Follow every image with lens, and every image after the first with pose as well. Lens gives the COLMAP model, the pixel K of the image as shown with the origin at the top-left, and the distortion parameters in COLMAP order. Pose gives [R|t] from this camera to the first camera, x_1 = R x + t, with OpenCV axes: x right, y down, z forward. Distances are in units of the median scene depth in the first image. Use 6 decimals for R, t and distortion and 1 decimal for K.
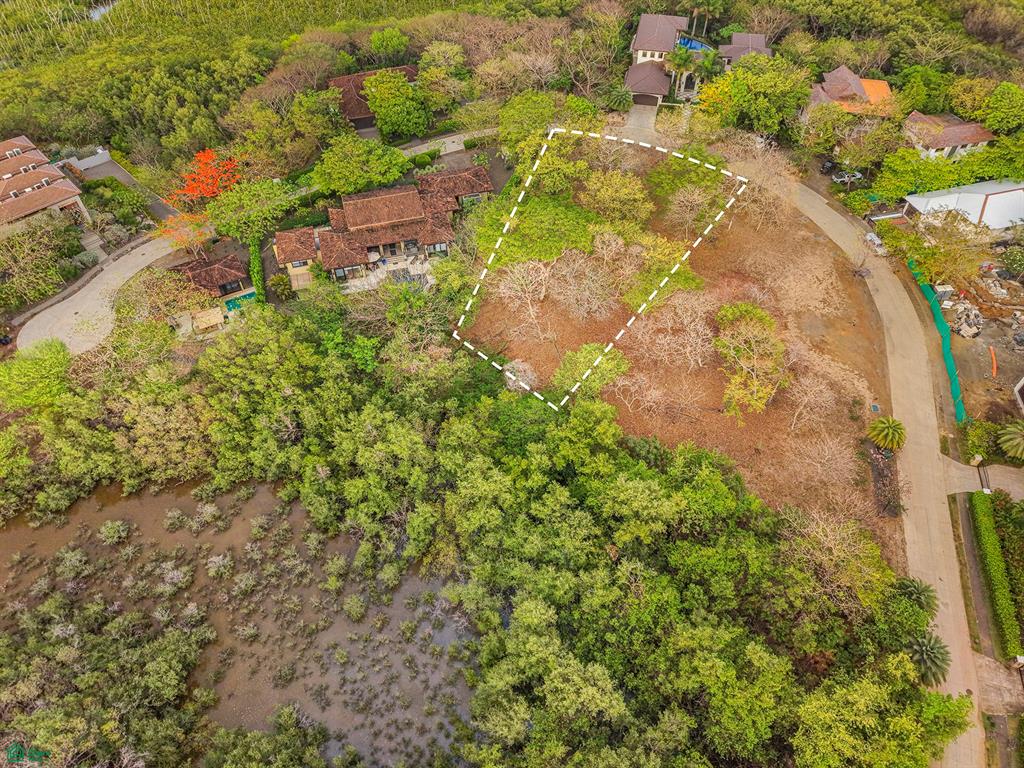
lens RADIAL K [[684.3, 0, 512.0], [0, 684.3, 384.0], [0, 0, 1]] dist [0.038989, -0.043294]
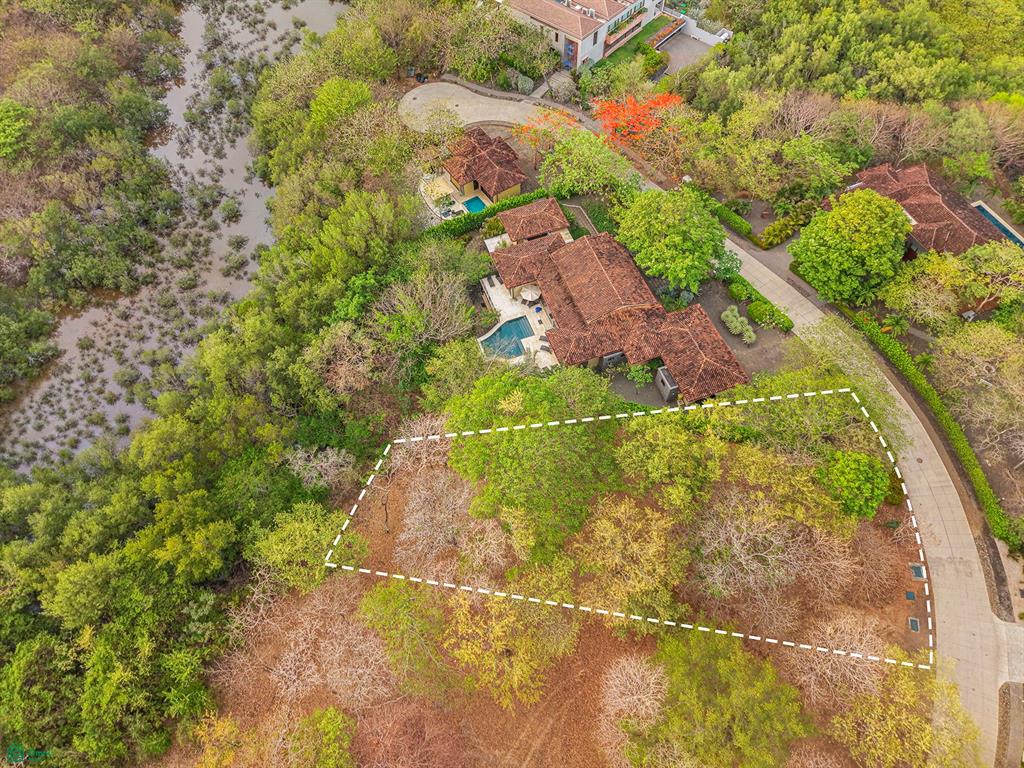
lens RADIAL K [[684.3, 0, 512.0], [0, 684.3, 384.0], [0, 0, 1]] dist [0.038989, -0.043294]
pose [[0.068103, 0.850806, -0.521048, 0.413898], [-0.729134, 0.398917, 0.556082, -0.752814], [0.680974, 0.342043, 0.647519, 0.619152]]
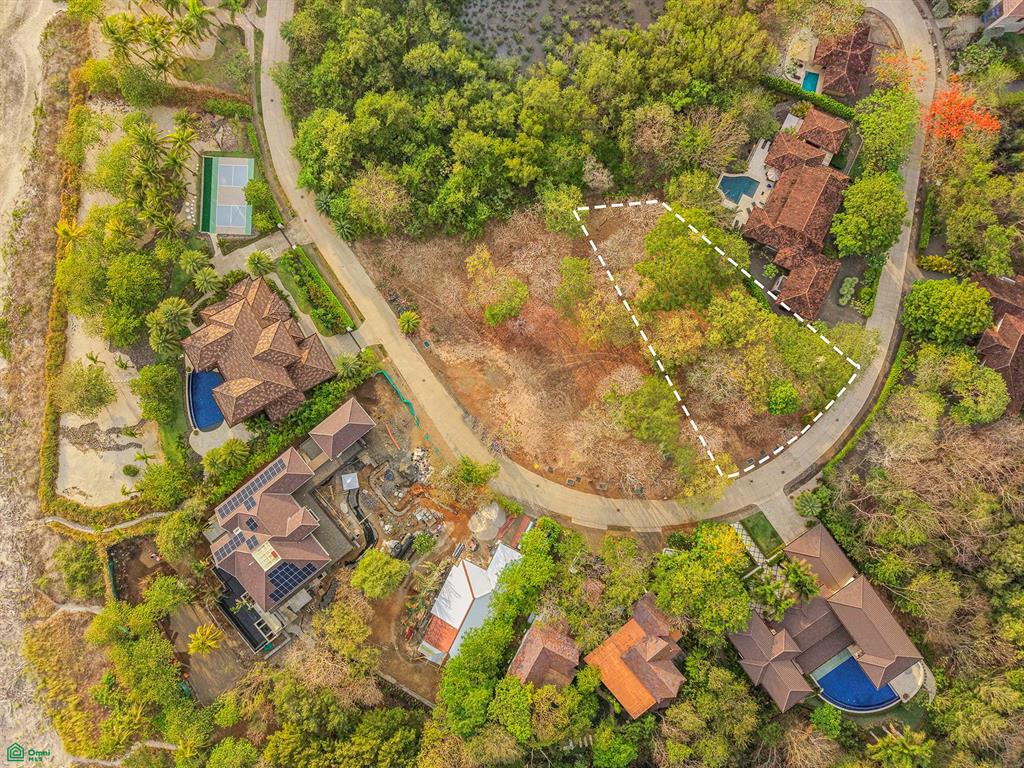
lens RADIAL K [[695.1, 0, 512.0], [0, 695.1, 384.0], [0, 0, 1]] dist [0.008940, -0.000235]
pose [[-0.666589, 0.745361, 0.009749, 0.486657], [-0.550956, -0.501455, 0.667075, -1.220194], [0.502101, 0.439294, 0.744926, -0.008125]]
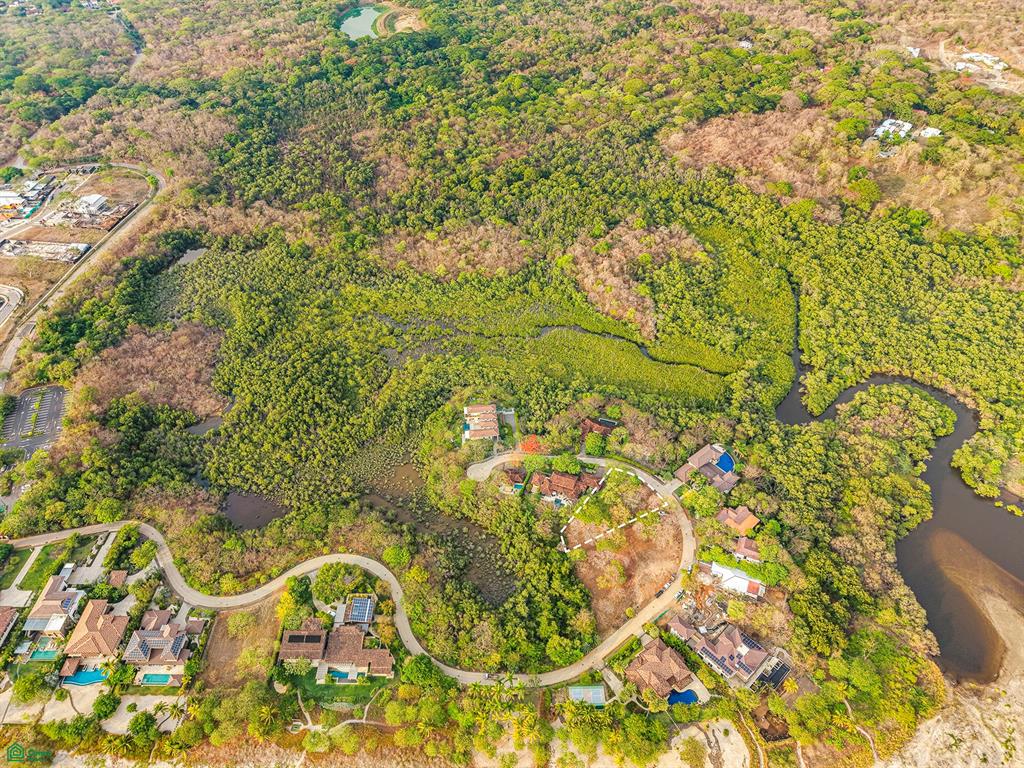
lens RADIAL K [[684.3, 0, 512.0], [0, 684.3, 384.0], [0, 0, 1]] dist [0.038989, -0.043294]
pose [[0.786575, 0.423543, -0.449345, 1.224204], [-0.462234, 0.886367, 0.026335, -0.858507], [0.409438, 0.186988, 0.892970, -2.941960]]
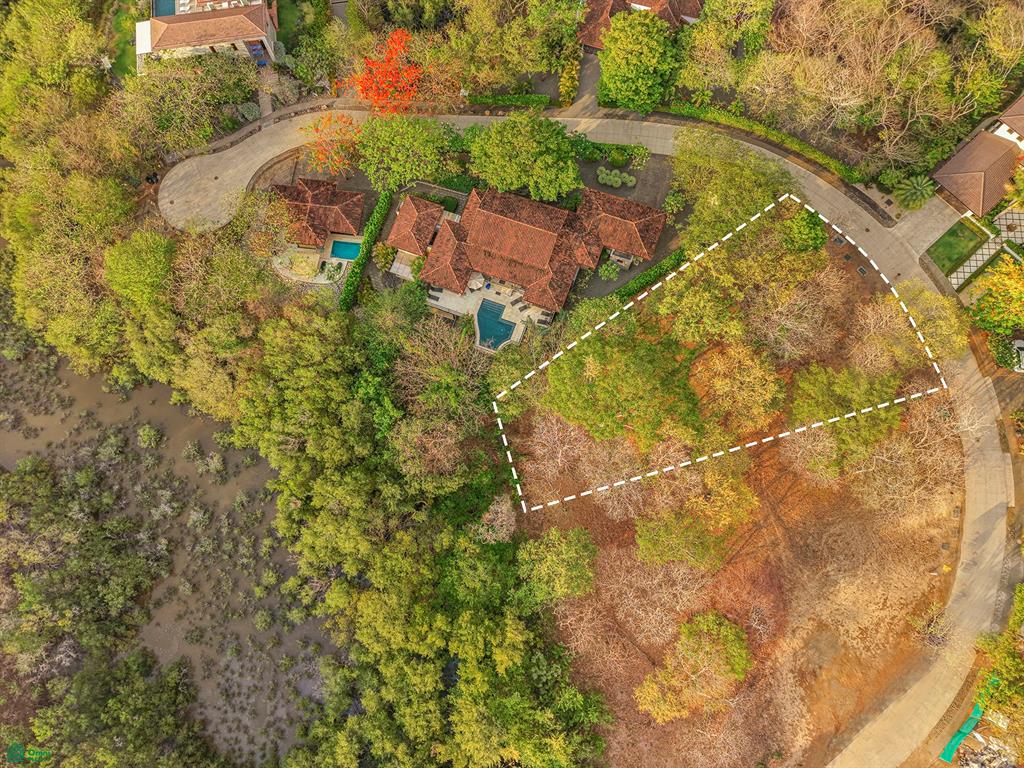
lens RADIAL K [[684.3, 0, 512.0], [0, 684.3, 384.0], [0, 0, 1]] dist [0.038989, -0.043294]
pose [[0.808168, 0.568988, -0.152041, 0.068911], [-0.436836, 0.752262, 0.493230, -0.710954], [0.395017, -0.332196, 0.856509, 0.239234]]
